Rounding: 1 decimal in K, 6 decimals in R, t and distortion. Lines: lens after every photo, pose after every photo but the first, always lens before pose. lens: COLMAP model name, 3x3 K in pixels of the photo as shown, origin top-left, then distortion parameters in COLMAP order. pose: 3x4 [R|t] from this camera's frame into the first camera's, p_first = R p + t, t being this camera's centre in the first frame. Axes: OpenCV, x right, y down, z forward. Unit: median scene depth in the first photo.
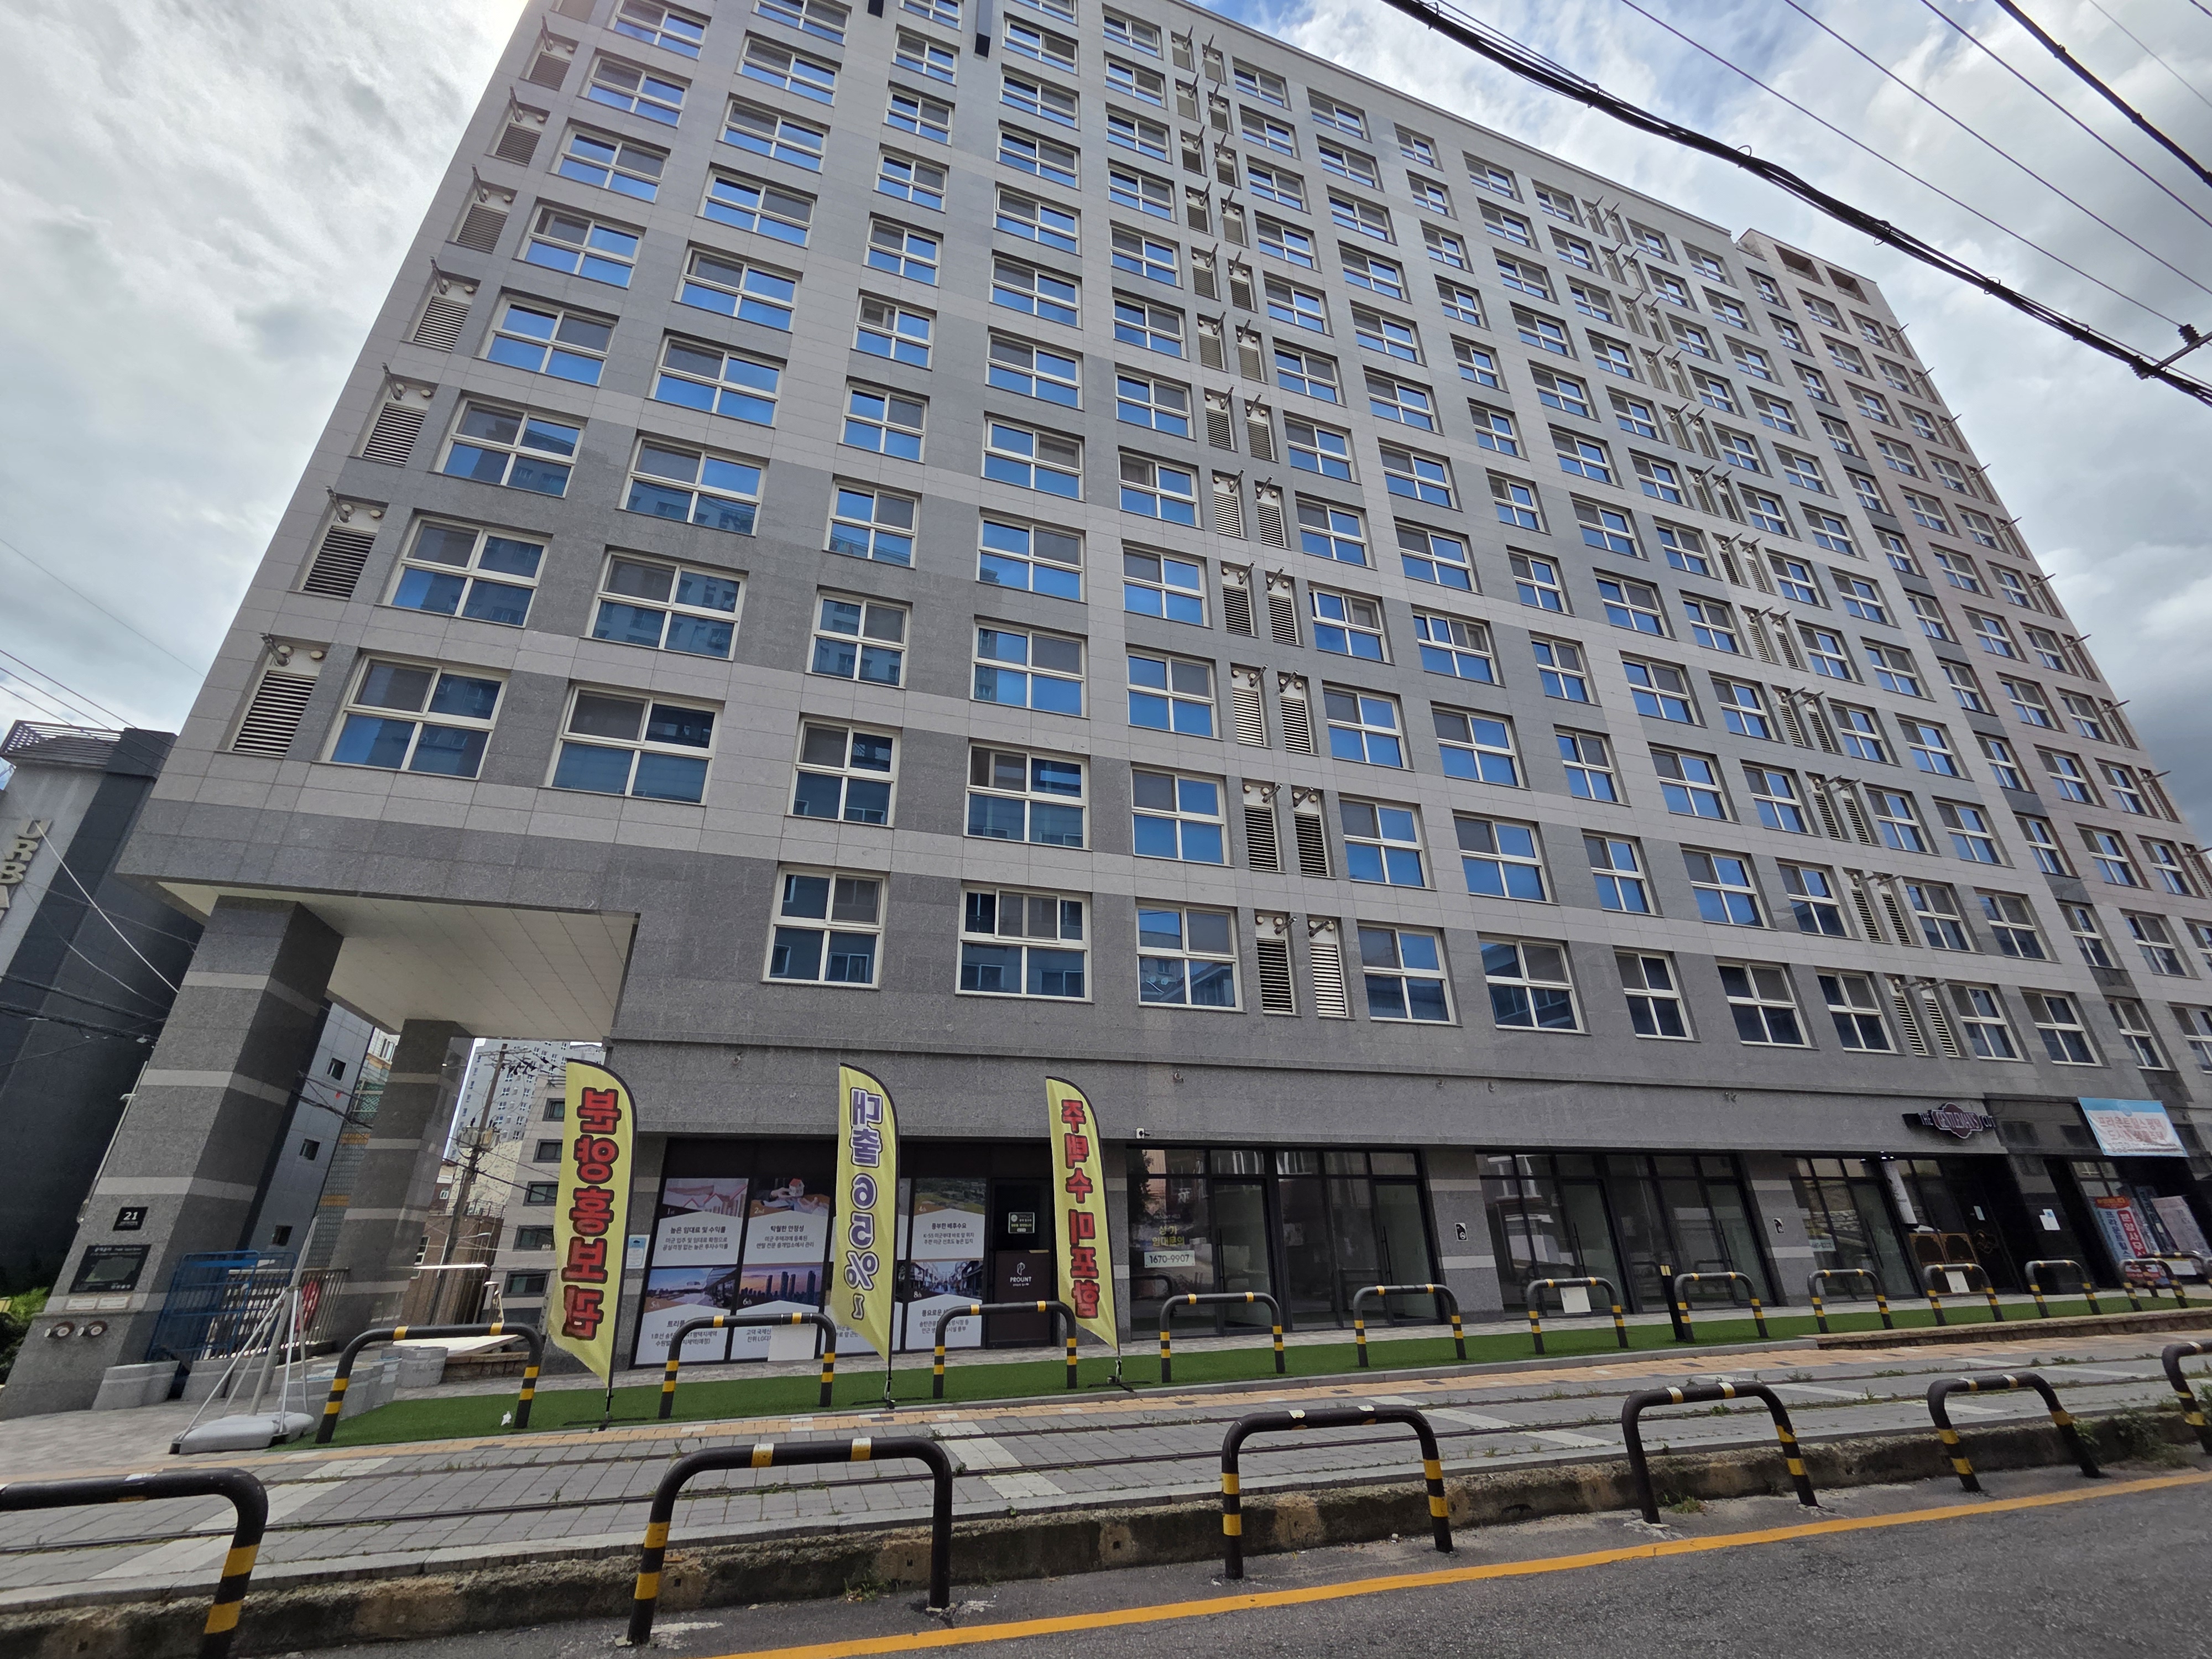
lens RADIAL K [[898.3, 0, 1106.0], [0, 898.3, 829.5], [0, 0, 1]] dist [0.002956, -0.000152]
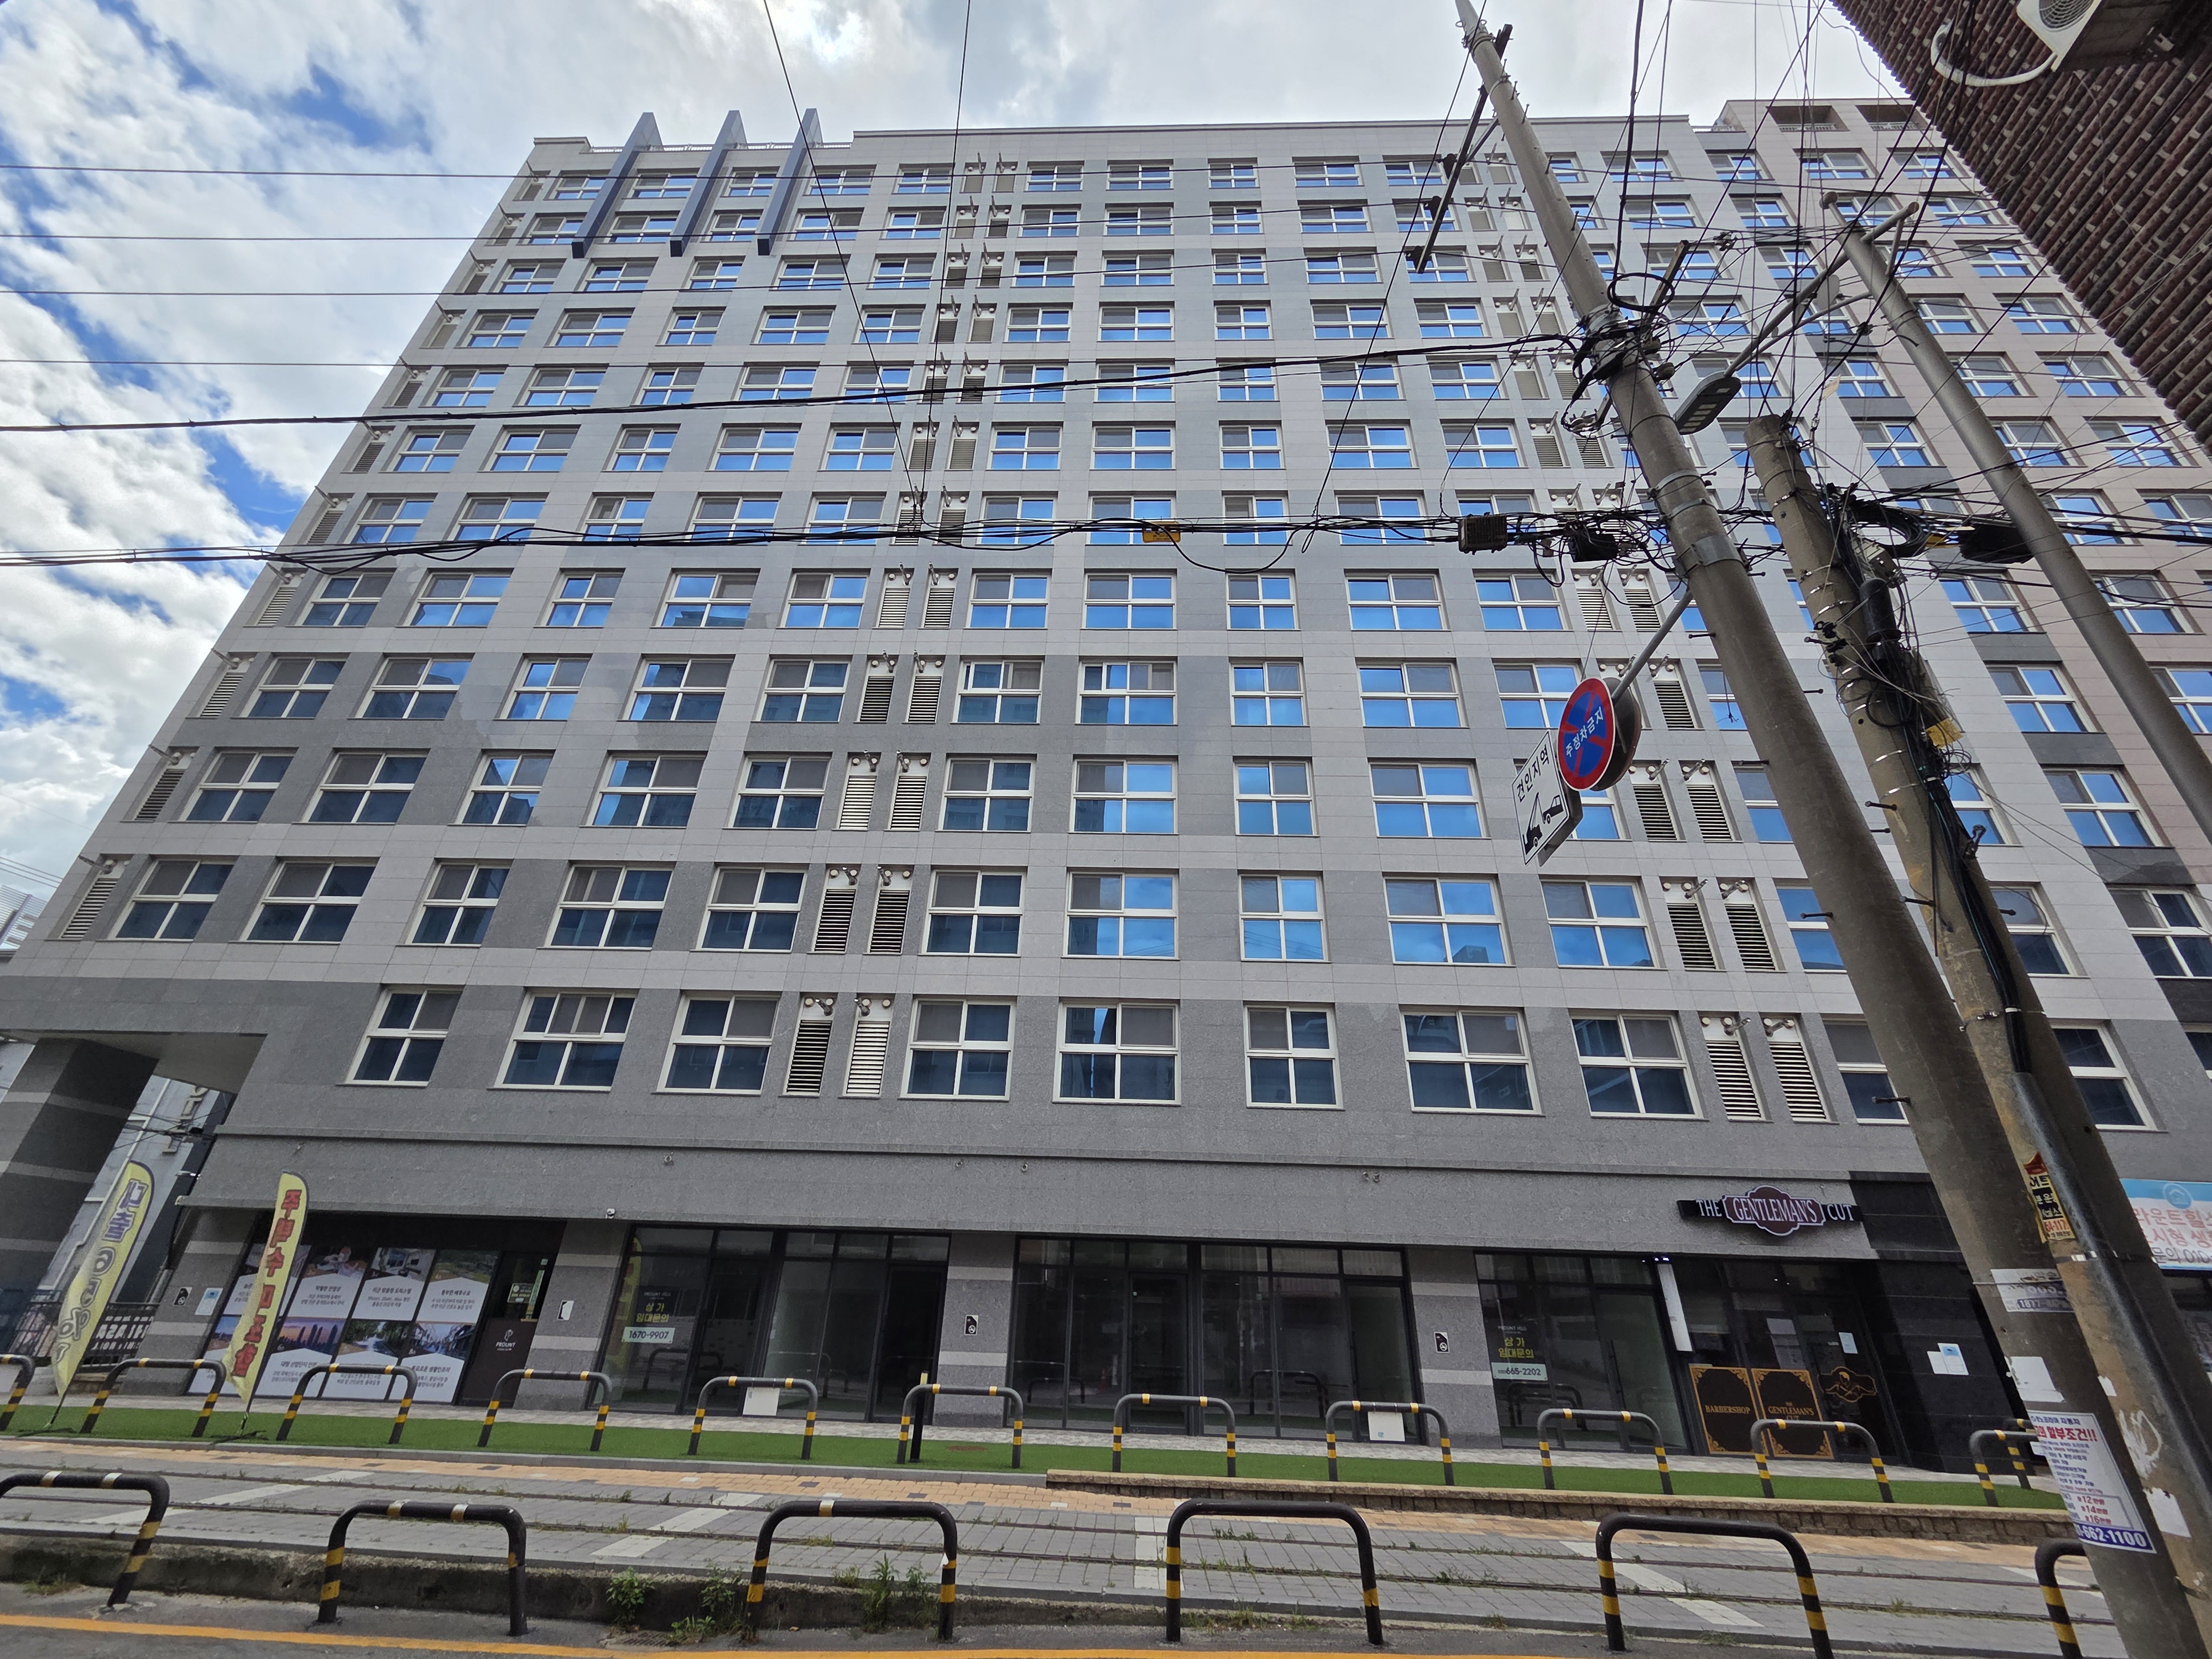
lens RADIAL K [[889.3, 0, 1108.2], [0, 889.3, 848.7], [0, 0, 1]] dist [0.002184, -0.000306]
pose [[0.936818, -0.118665, -0.329076, 0.889499], [0.100492, 0.992347, -0.071759, 0.035529], [0.335073, 0.034156, 0.941573, 0.156878]]
